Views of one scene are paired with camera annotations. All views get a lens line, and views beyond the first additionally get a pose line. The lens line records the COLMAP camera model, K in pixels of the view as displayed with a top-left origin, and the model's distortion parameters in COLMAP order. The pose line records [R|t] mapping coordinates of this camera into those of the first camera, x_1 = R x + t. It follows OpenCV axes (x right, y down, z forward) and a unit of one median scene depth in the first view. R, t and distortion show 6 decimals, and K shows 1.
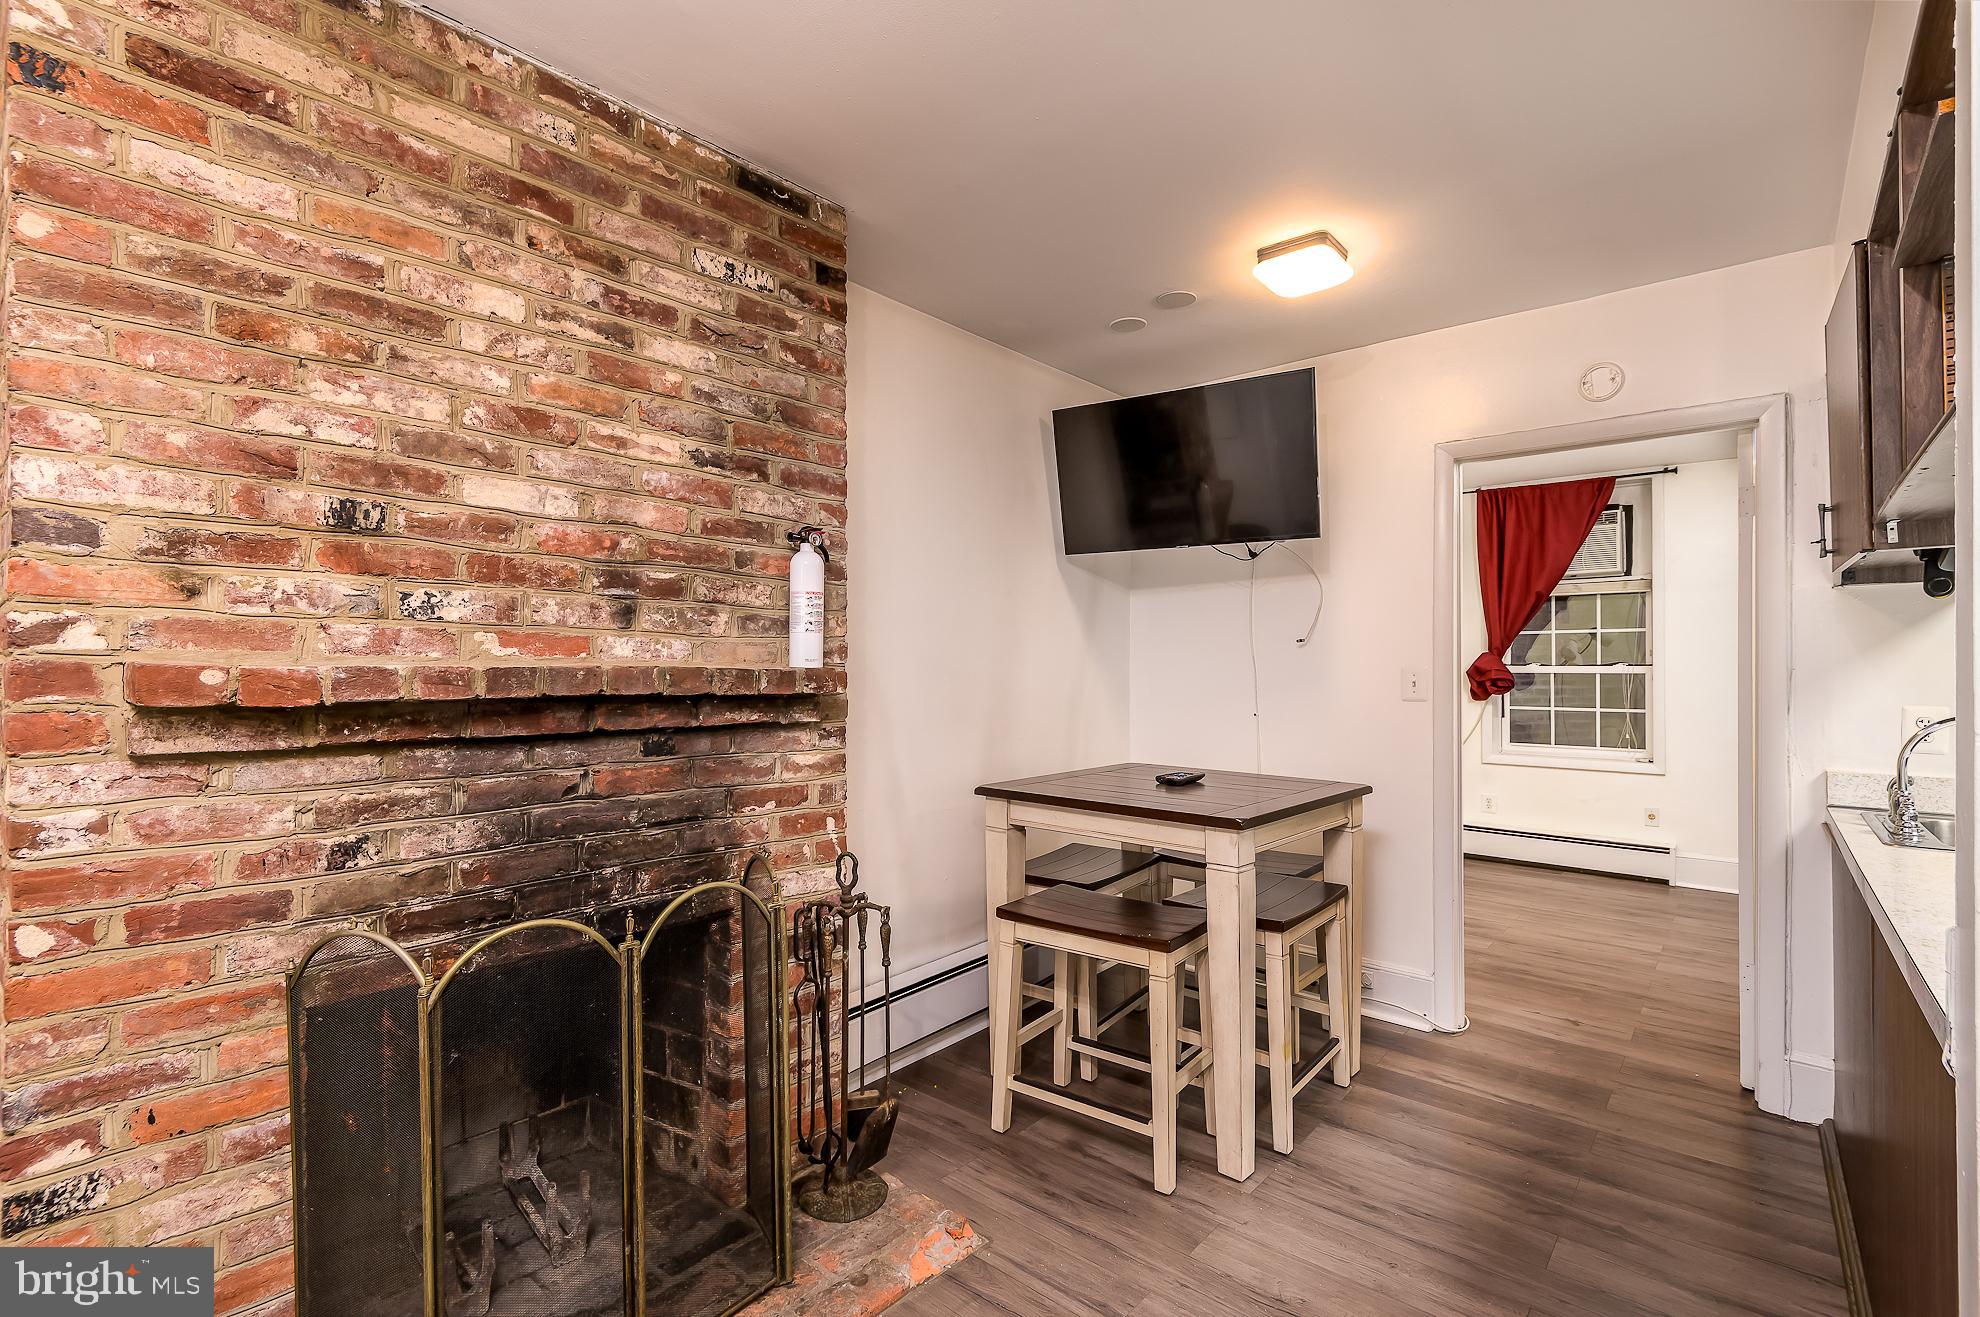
lens RADIAL K [[907.2, 0, 971.7], [0, 907.2, 660.3], [0, 0, 1]] dist [0.008264, -0.004805]
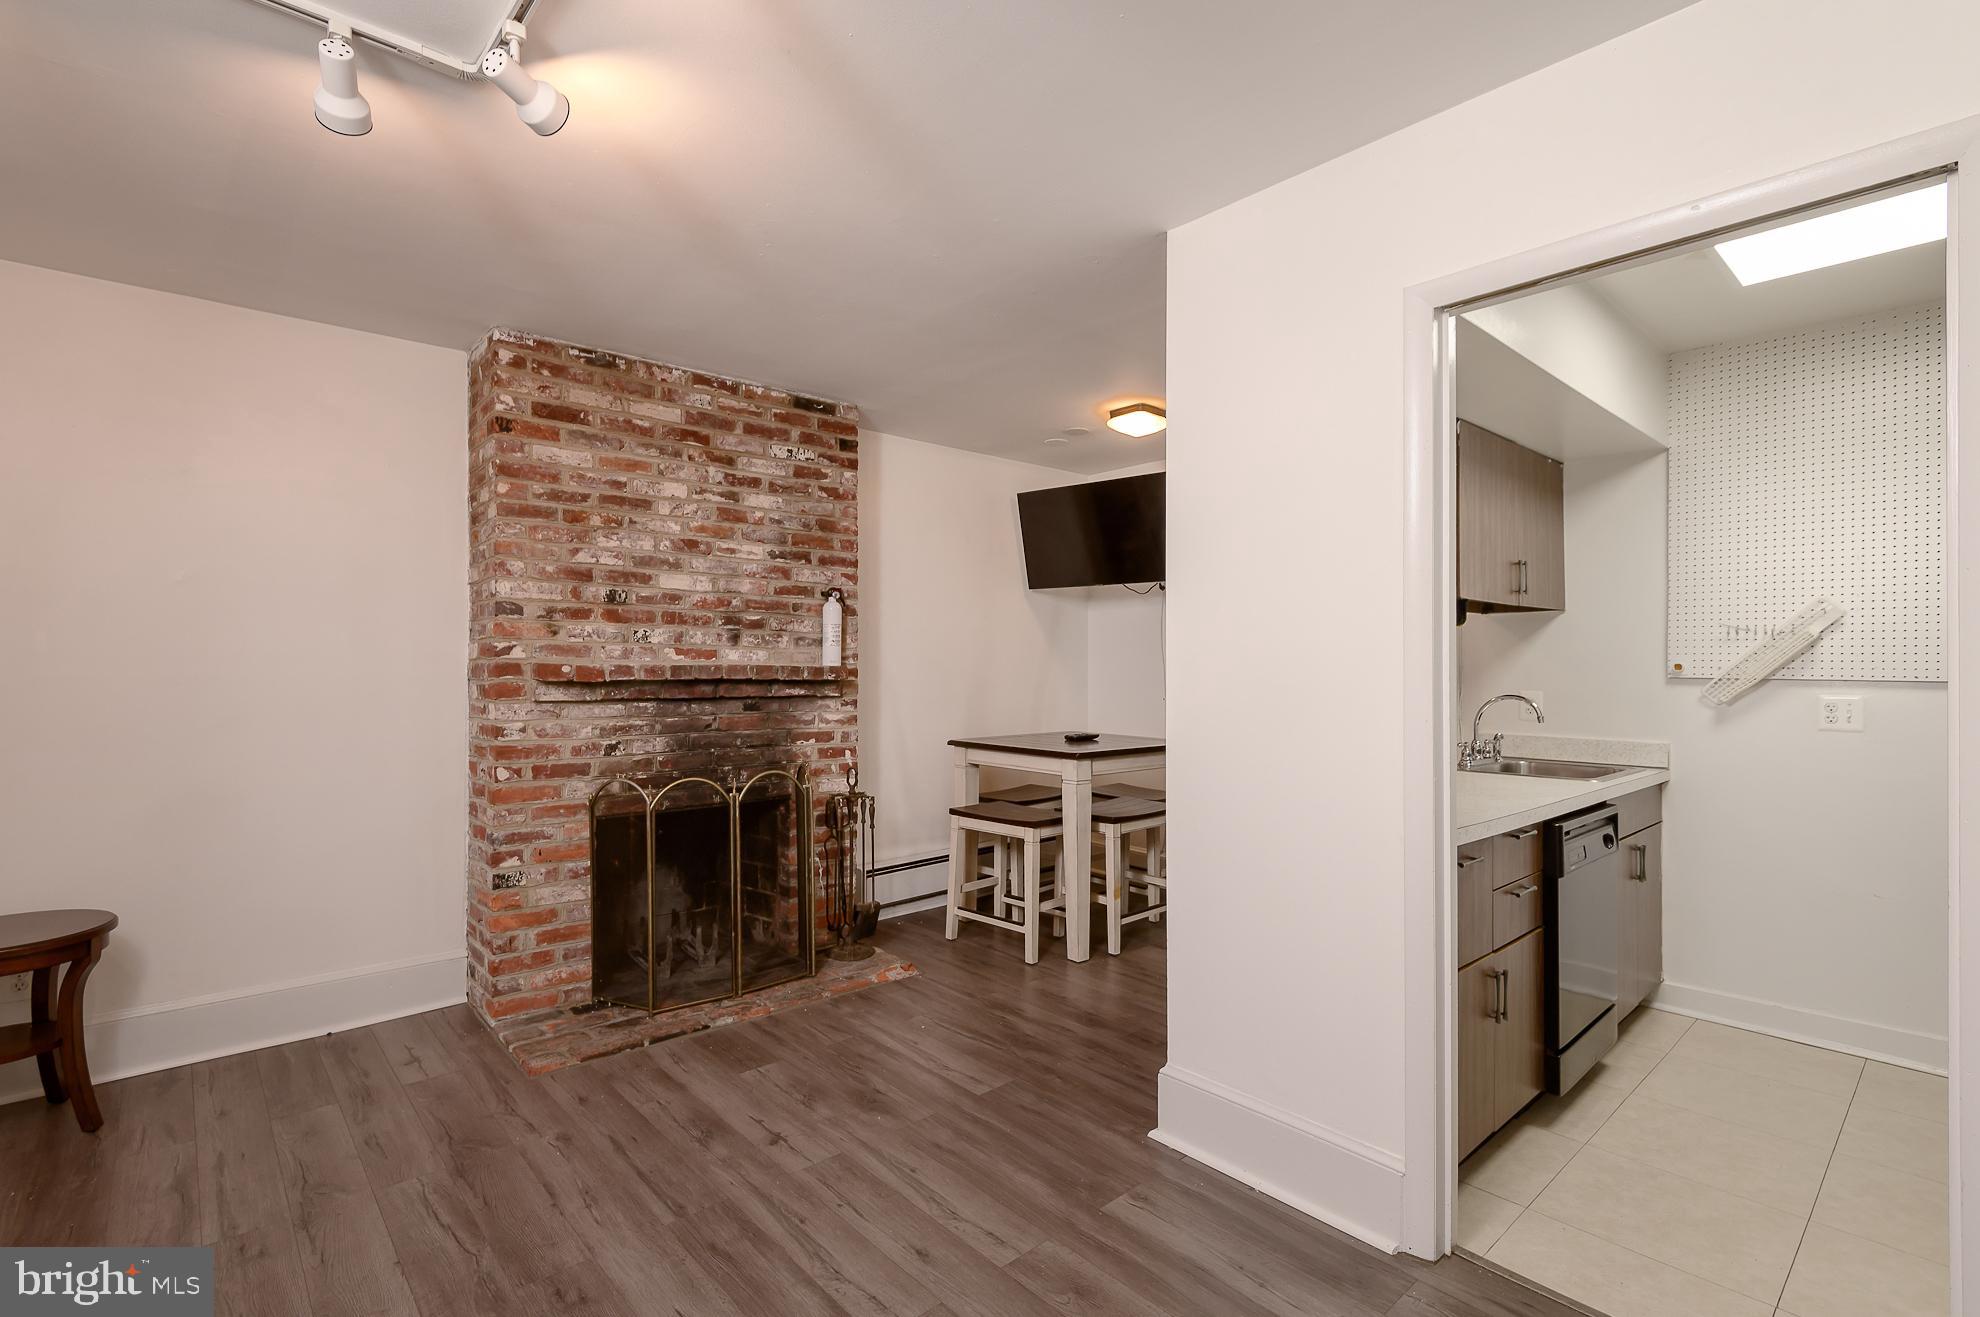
lens RADIAL K [[907.2, 0, 978.9], [0, 907.2, 662.6], [0, 0, 1]] dist [0.008264, -0.004805]
pose [[0.991383, 0.002909, -0.130962, 0.361805], [-0.002269, 0.999985, 0.005037, -0.008049], [0.130975, -0.004696, 0.991375, -0.794286]]
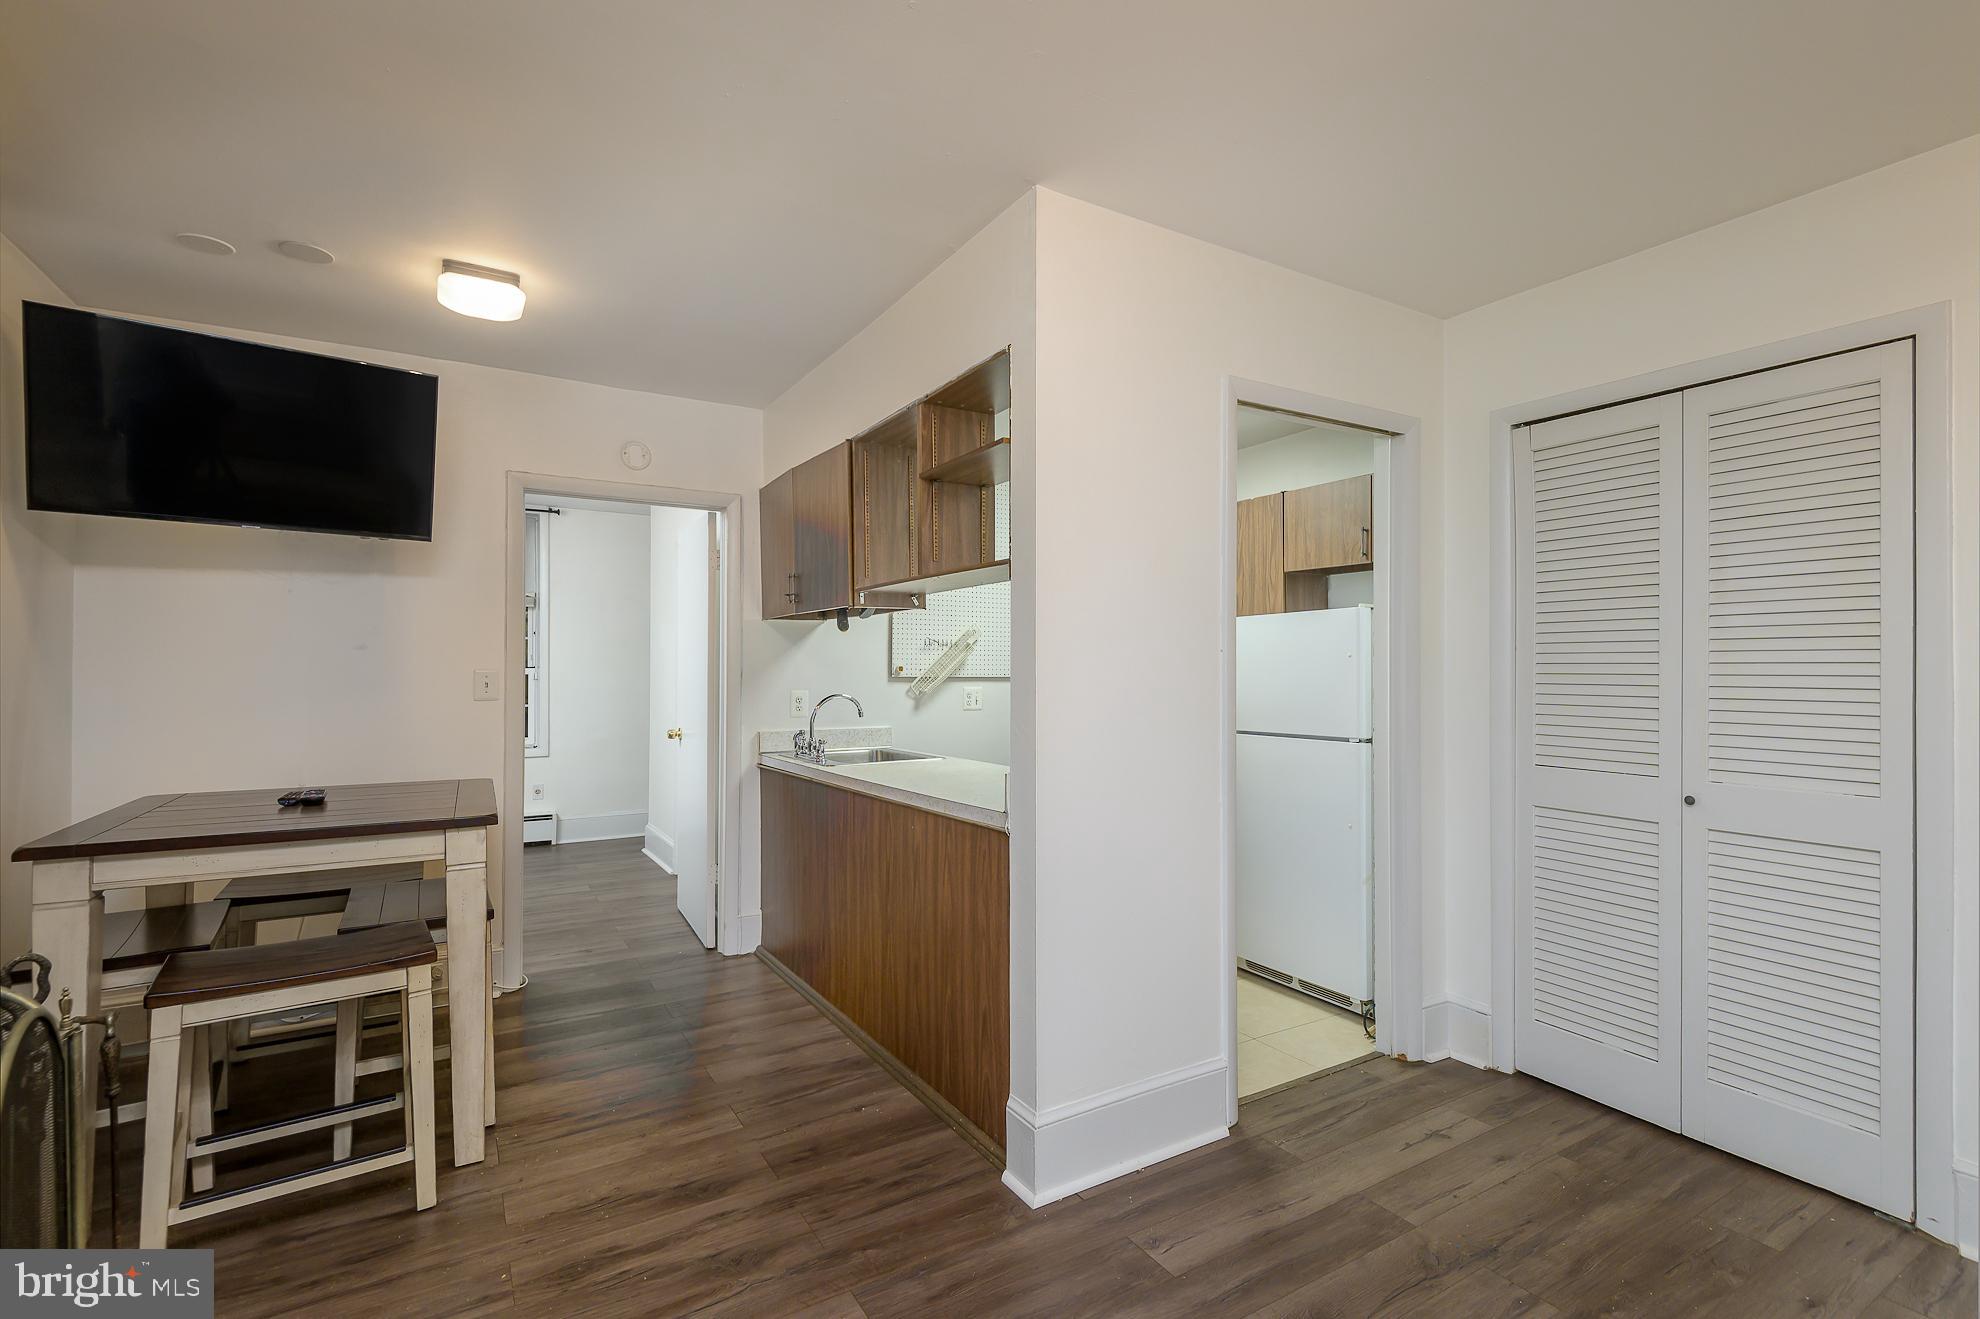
lens RADIAL K [[907.2, 0, 982.2], [0, 907.2, 667.9], [0, 0, 1]] dist [0.008264, -0.004805]
pose [[0.304687, -0.000338, 0.952453, -0.568787], [-0.007177, 0.999971, 0.002650, -0.003543], [-0.952426, -0.007644, 0.304675, 0.145021]]
